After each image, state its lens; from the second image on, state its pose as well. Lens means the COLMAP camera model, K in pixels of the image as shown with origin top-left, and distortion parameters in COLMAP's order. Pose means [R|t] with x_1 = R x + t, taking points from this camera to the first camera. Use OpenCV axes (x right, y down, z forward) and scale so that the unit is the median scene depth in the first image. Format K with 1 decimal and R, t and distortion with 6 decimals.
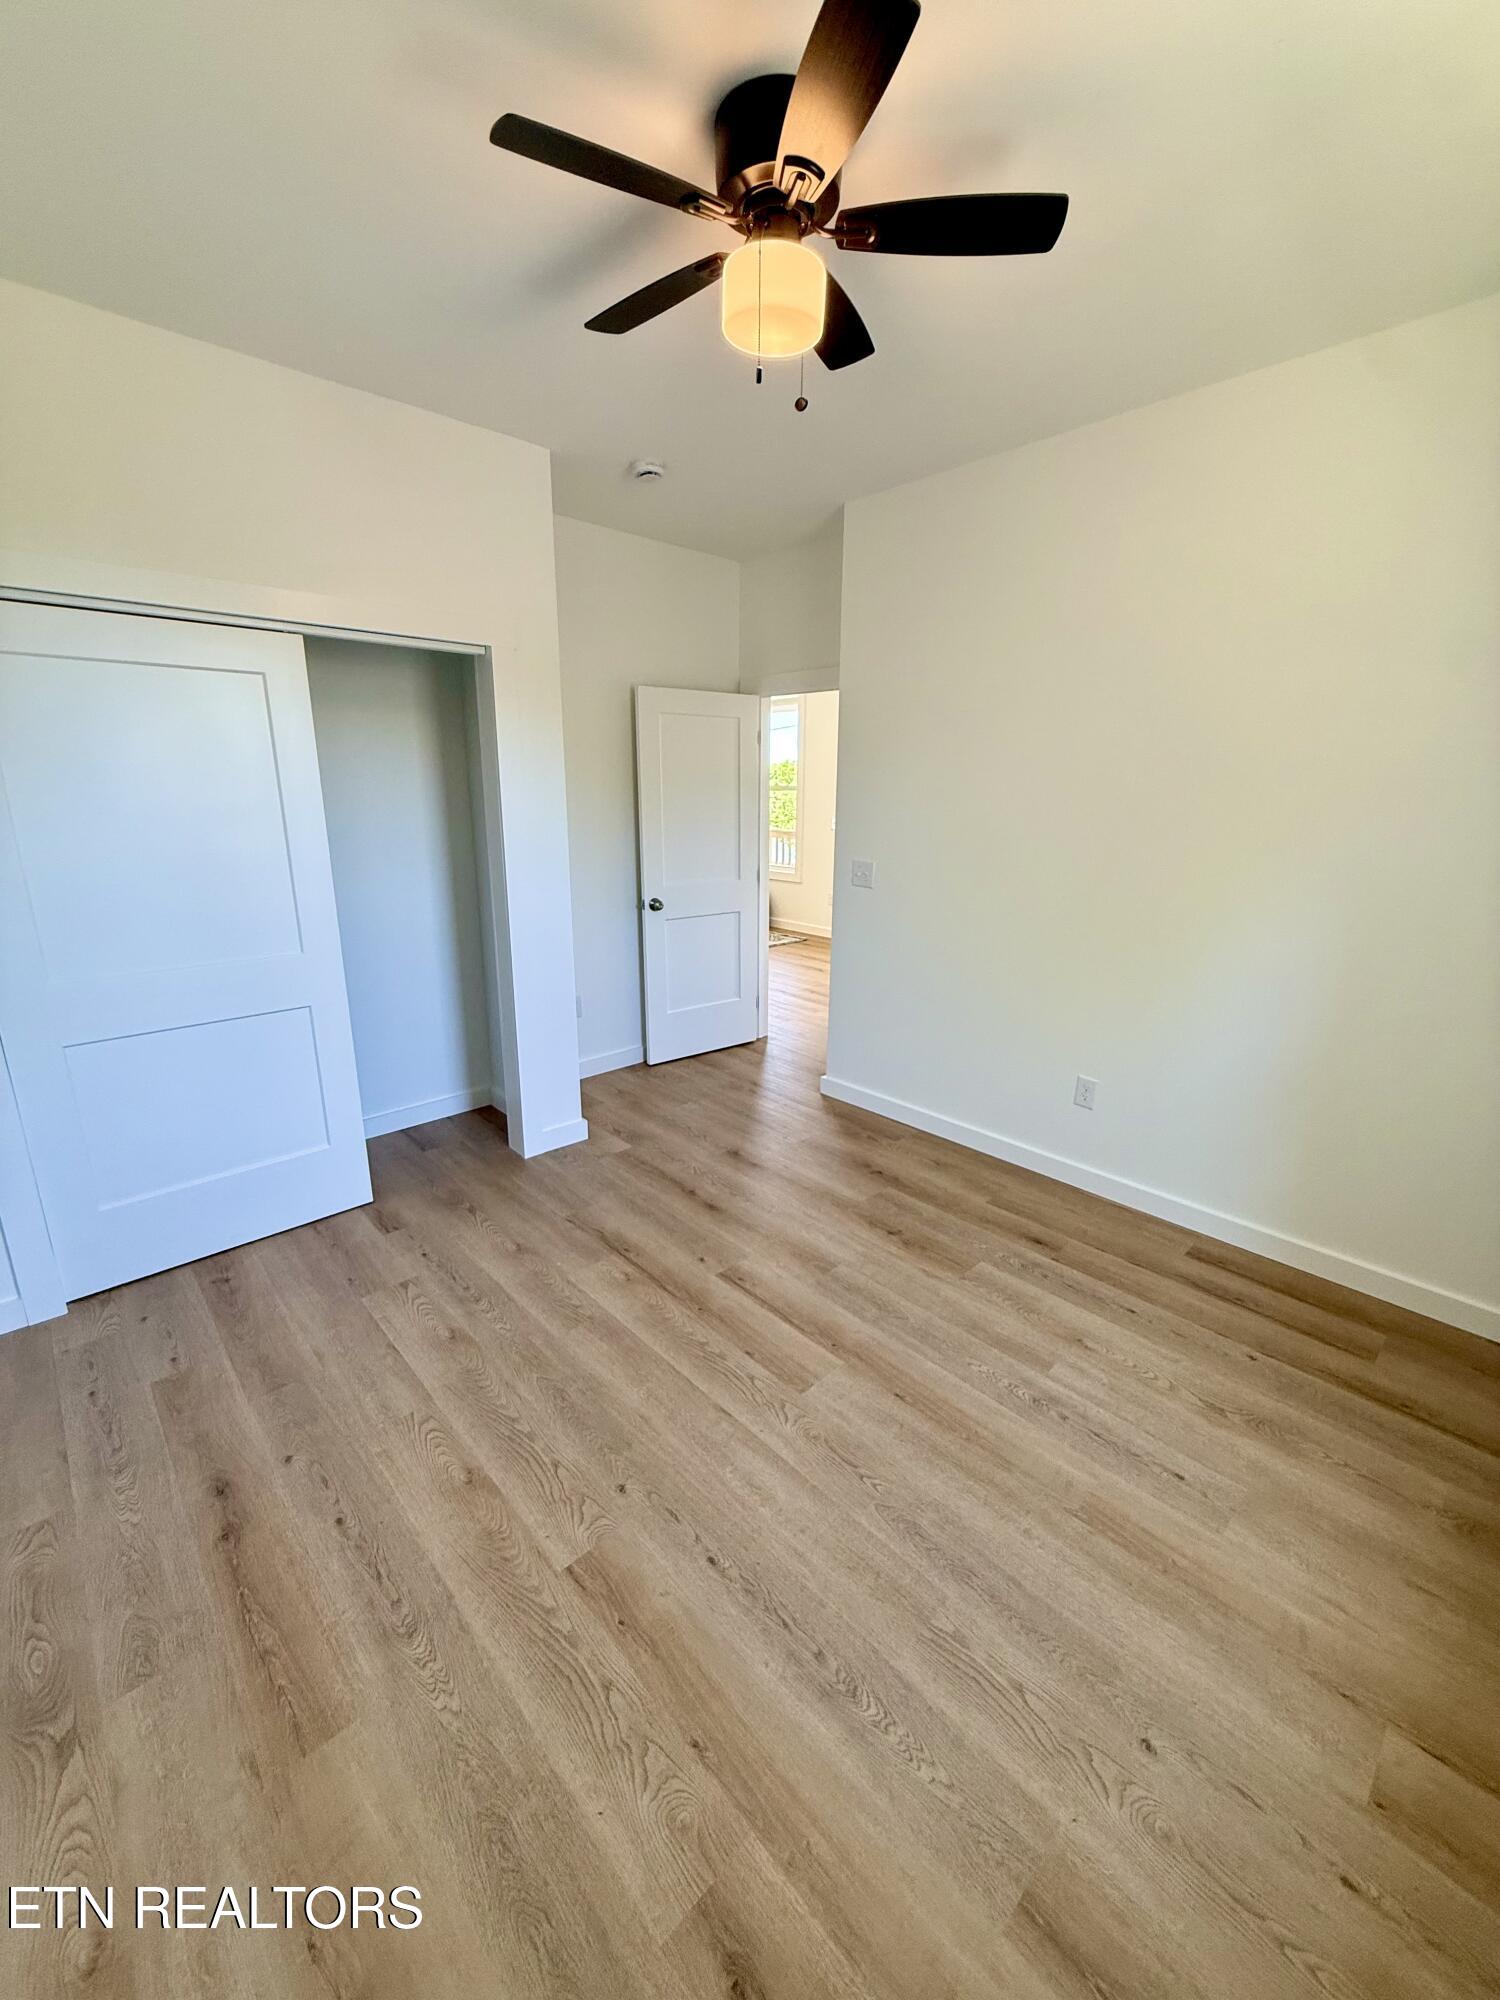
lens RADIAL K [[801.7, 0, 742.8], [0, 801.7, 992.9], [0, 0, 1]] dist [-0.000535, 0.000158]
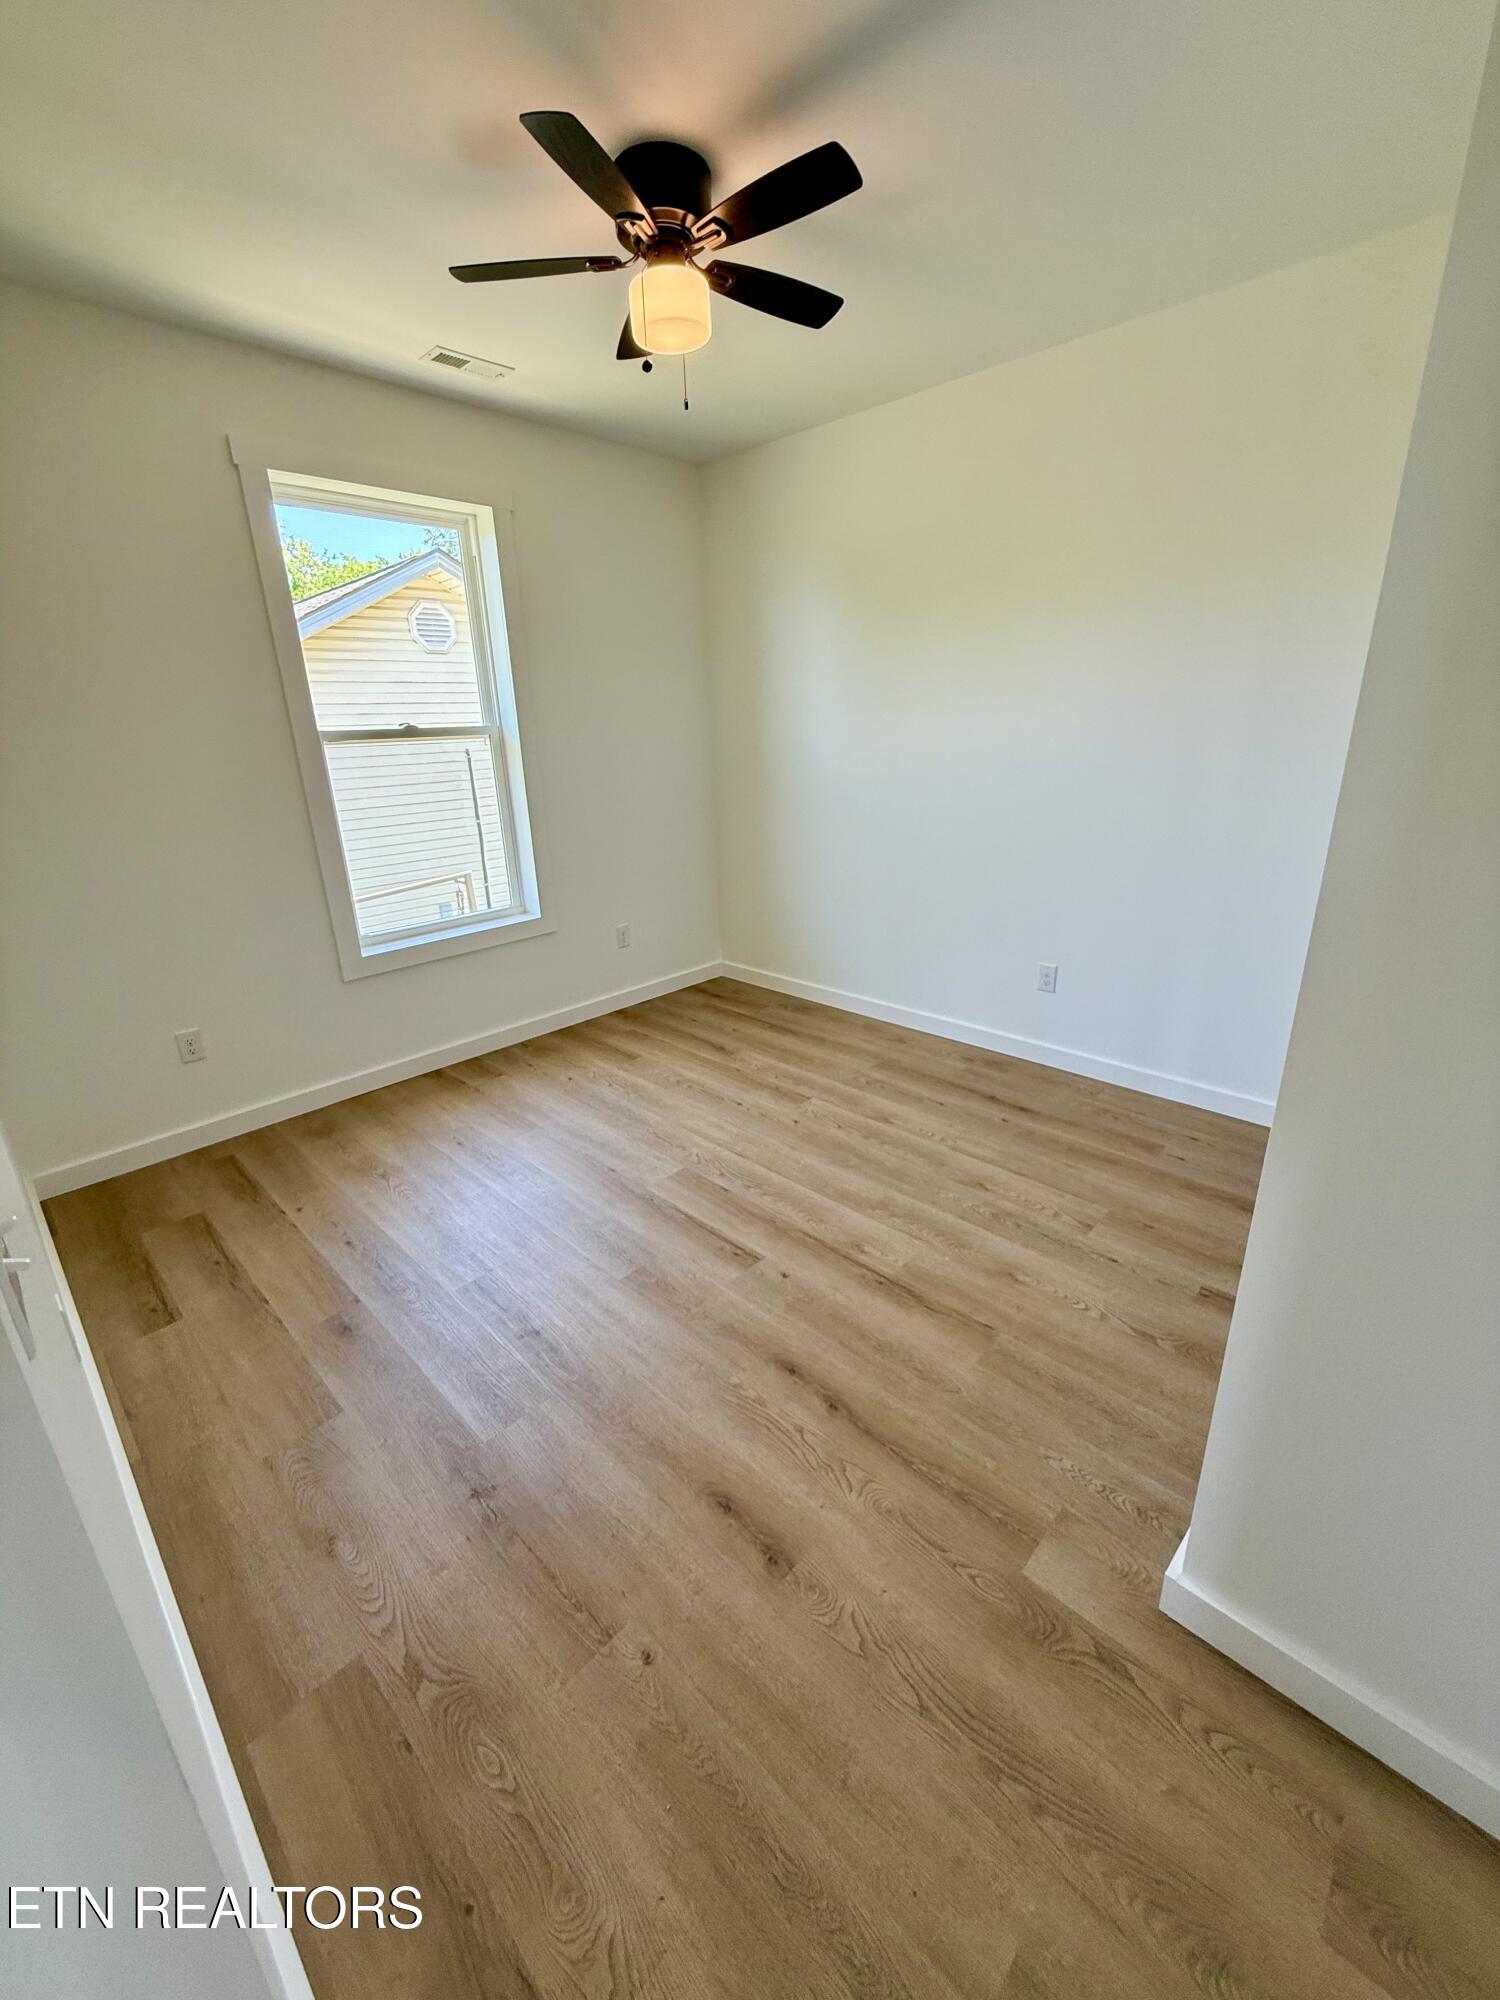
lens RADIAL K [[801.7, 0, 742.8], [0, 801.7, 992.9], [0, 0, 1]] dist [-0.000535, 0.000158]
pose [[-0.998211, 0.041563, -0.042972, 0.019574], [0.010953, 0.833769, 0.552004, -0.456092], [0.058772, 0.550546, -0.832733, 1.845123]]
